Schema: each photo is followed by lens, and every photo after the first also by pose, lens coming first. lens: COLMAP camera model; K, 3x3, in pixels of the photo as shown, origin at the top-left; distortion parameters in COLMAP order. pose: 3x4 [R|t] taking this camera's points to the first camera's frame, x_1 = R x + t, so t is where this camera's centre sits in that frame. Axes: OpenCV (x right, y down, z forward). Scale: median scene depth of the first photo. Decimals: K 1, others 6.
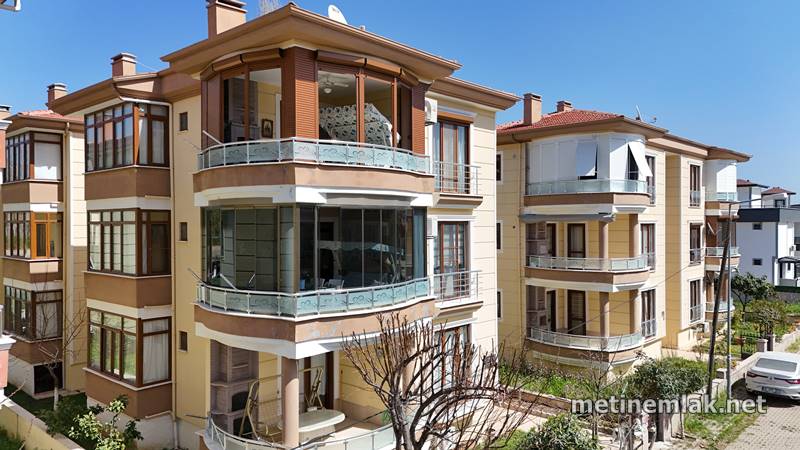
lens RADIAL K [[588.8, 0, 400.0], [0, 588.8, 225.0], [0, 0, 1]] dist [0.046883, -0.007017]
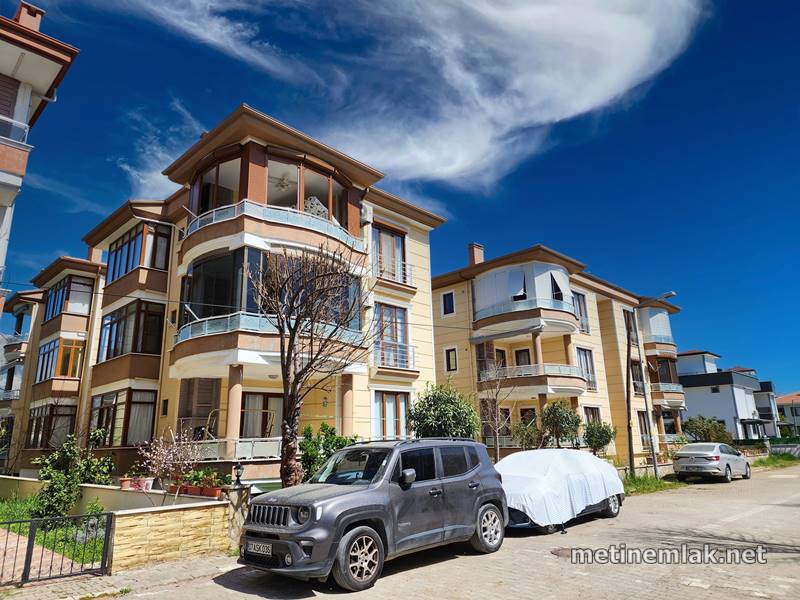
lens RADIAL K [[528.4, 0, 398.1], [0, 528.4, 298.4], [0, 0, 1]] dist [0.089763, -0.076615]
pose [[0.999214, -0.029736, -0.026201, 0.128824], [0.021769, 0.964239, -0.264138, 0.265177], [0.033119, 0.263360, 0.964129, -0.073651]]
